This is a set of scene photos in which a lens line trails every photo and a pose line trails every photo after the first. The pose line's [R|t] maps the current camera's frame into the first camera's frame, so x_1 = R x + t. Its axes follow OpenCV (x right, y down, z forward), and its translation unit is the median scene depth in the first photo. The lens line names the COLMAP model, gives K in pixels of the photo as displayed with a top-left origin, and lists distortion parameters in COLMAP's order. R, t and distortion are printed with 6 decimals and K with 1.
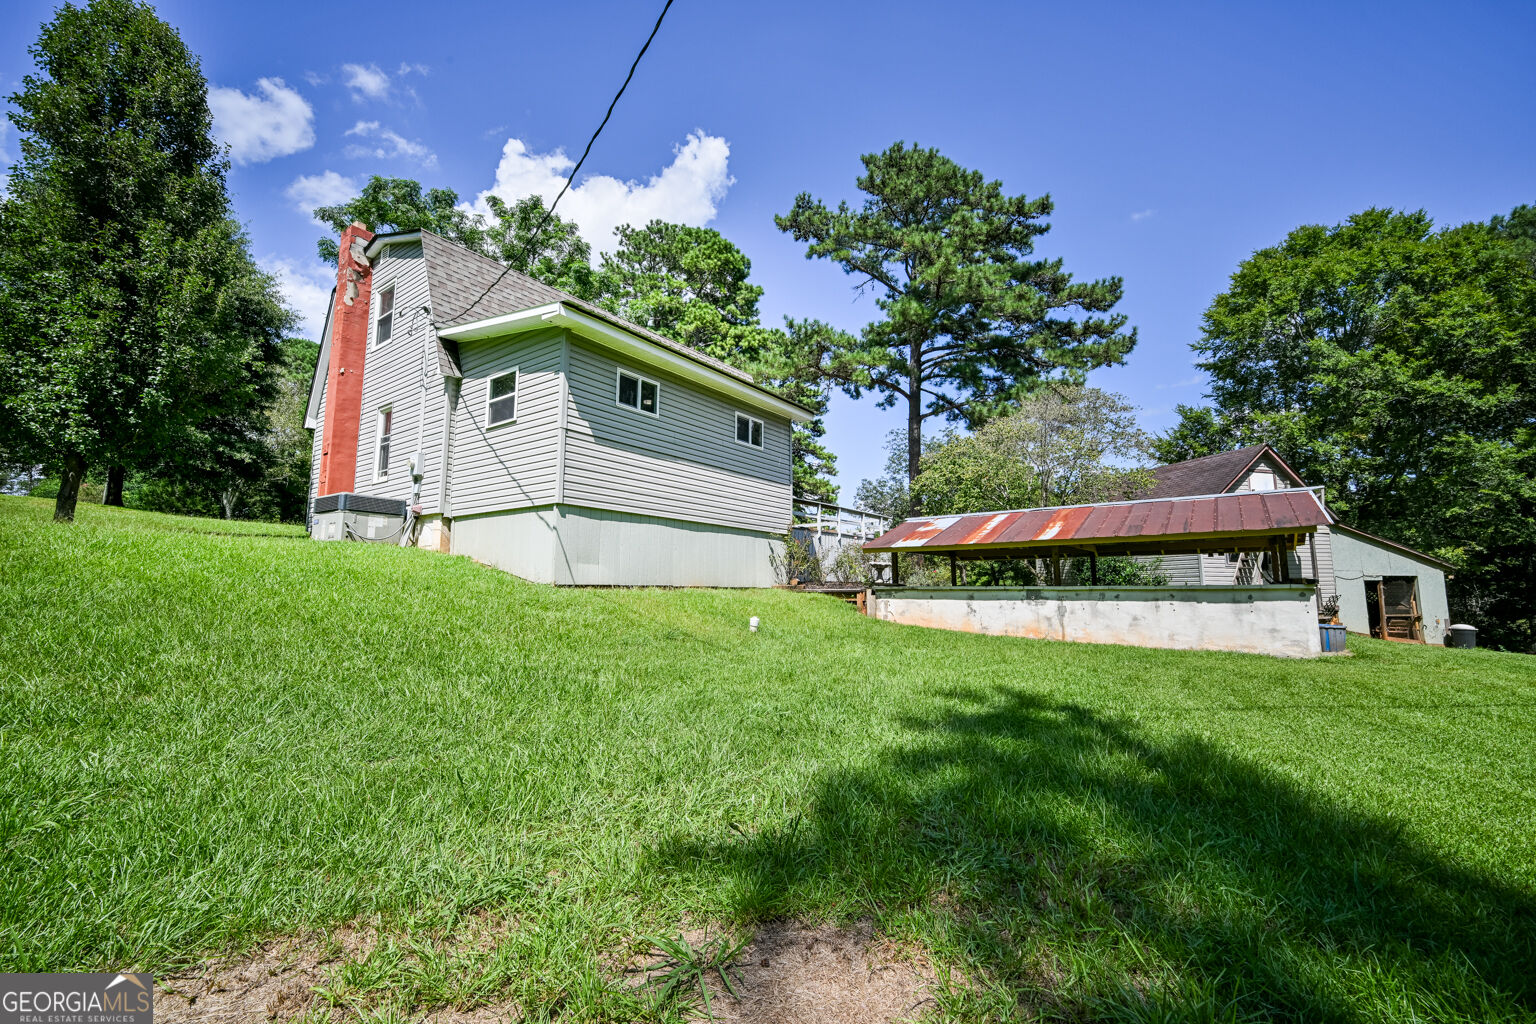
lens RADIAL K [[633.9, 0, 770.8], [0, 633.9, 509.6], [0, 0, 1]] dist [0.003485, -0.008647]
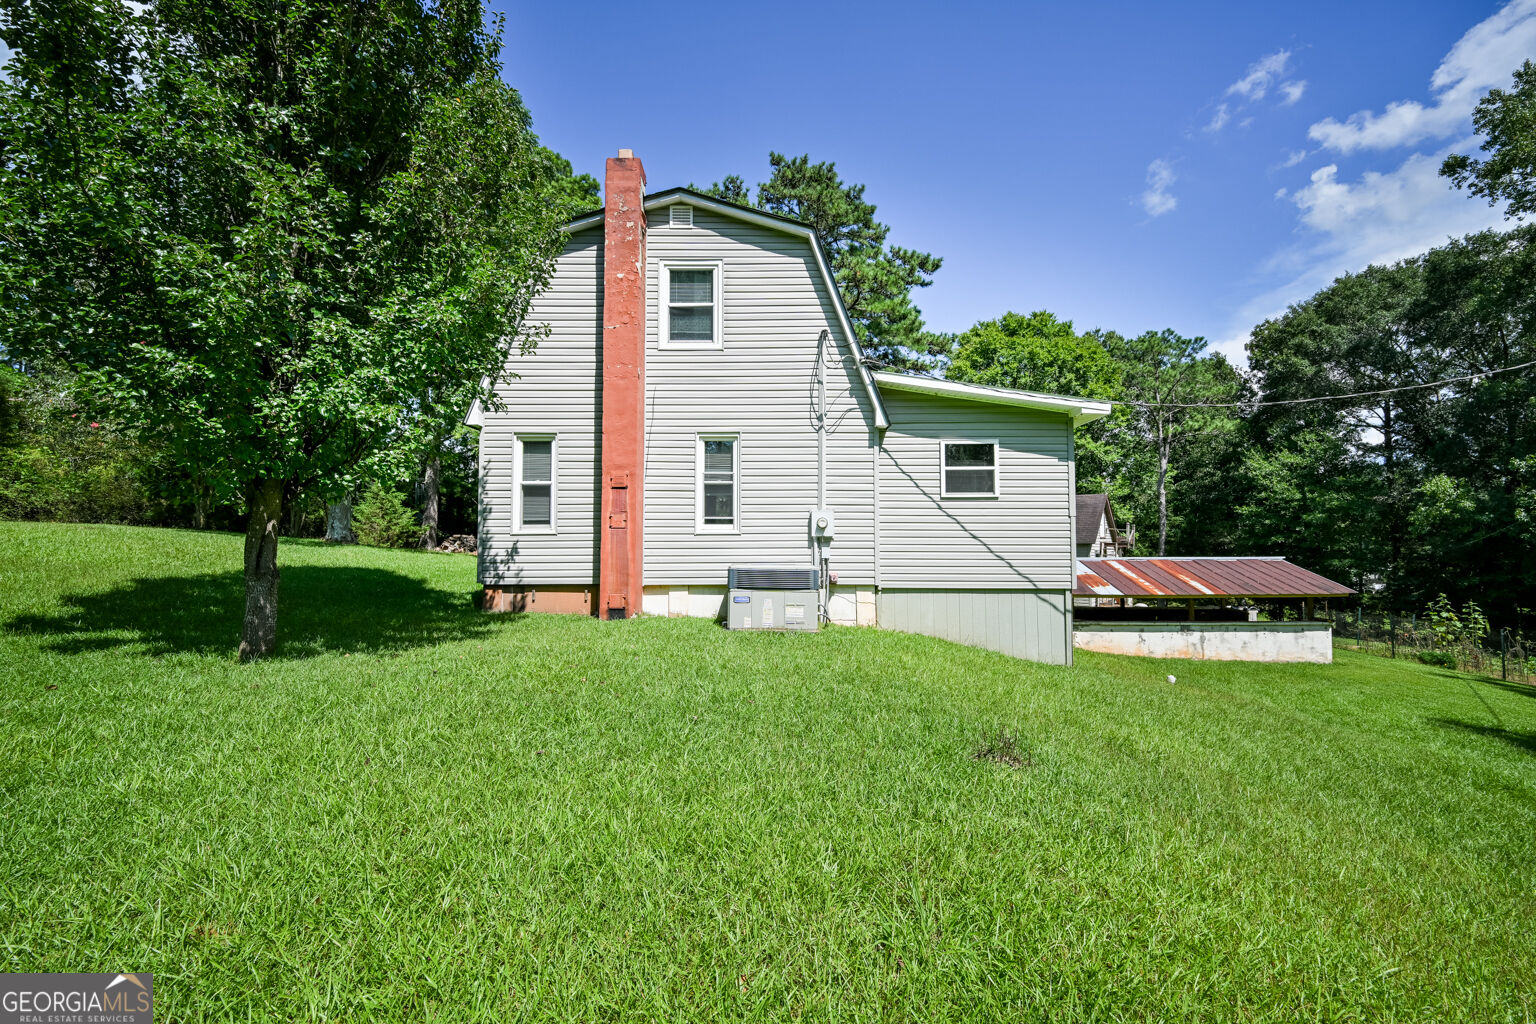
lens RADIAL K [[633.9, 0, 770.8], [0, 633.9, 509.6], [0, 0, 1]] dist [0.003485, -0.008647]
pose [[0.813496, 0.031249, 0.580730, -1.186716], [-0.075020, 0.995851, 0.051503, -0.137196], [-0.576712, -0.085464, 0.812465, 0.386332]]
